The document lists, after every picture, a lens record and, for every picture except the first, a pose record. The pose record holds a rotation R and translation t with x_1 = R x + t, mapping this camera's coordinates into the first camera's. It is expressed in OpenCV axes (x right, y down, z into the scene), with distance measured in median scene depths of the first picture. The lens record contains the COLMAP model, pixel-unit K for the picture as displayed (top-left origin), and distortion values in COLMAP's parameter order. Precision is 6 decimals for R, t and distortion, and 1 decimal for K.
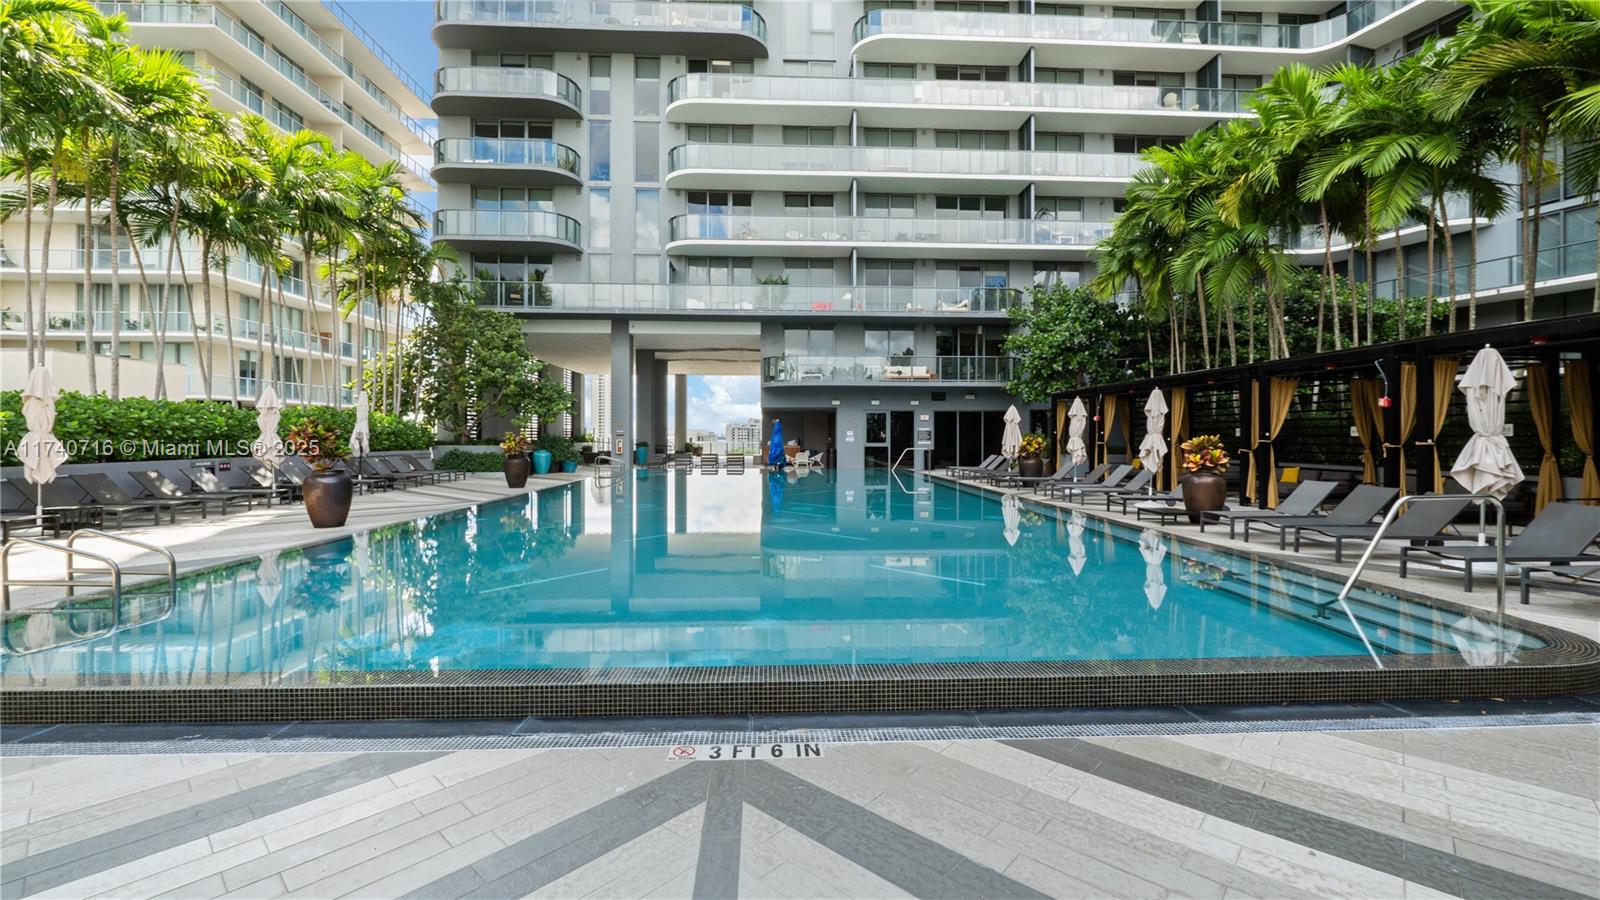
lens RADIAL K [[668.4, 0, 797.5], [0, 668.4, 442.1], [0, 0, 1]] dist [0.000395, -0.000218]
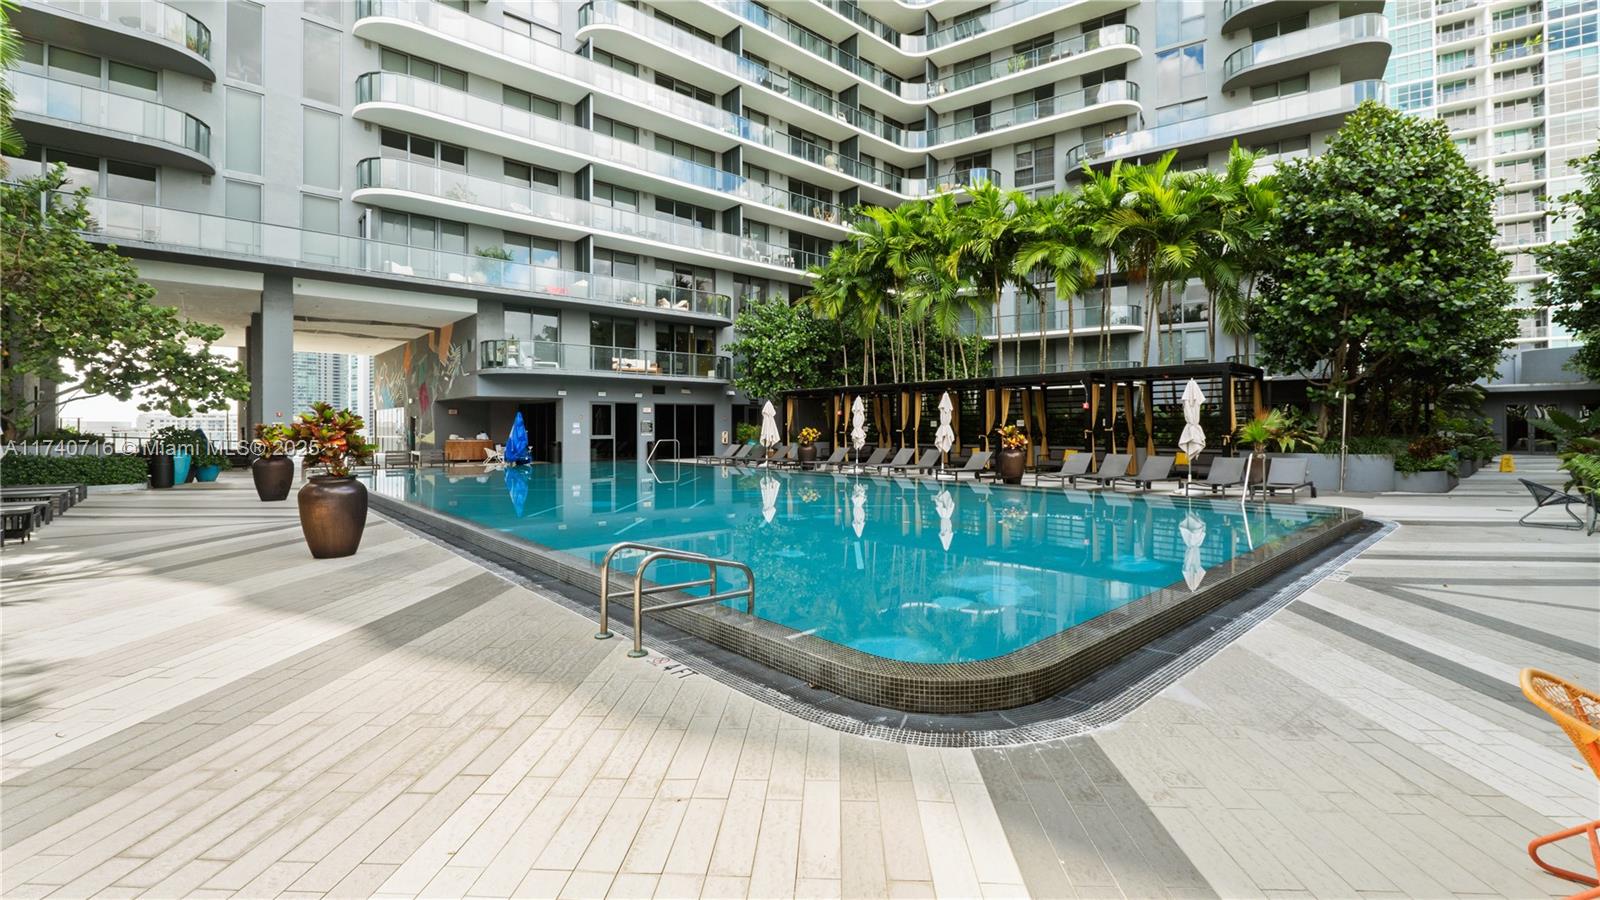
lens RADIAL K [[678.0, 0, 797.0], [0, 678.0, 429.8], [0, 0, 1]] dist [-0.001261, -0.000374]
pose [[0.782712, -0.005769, 0.622357, -0.281588], [0.010306, 0.999940, -0.003693, -0.000078], [-0.622299, 0.009304, 0.782724, 0.042587]]
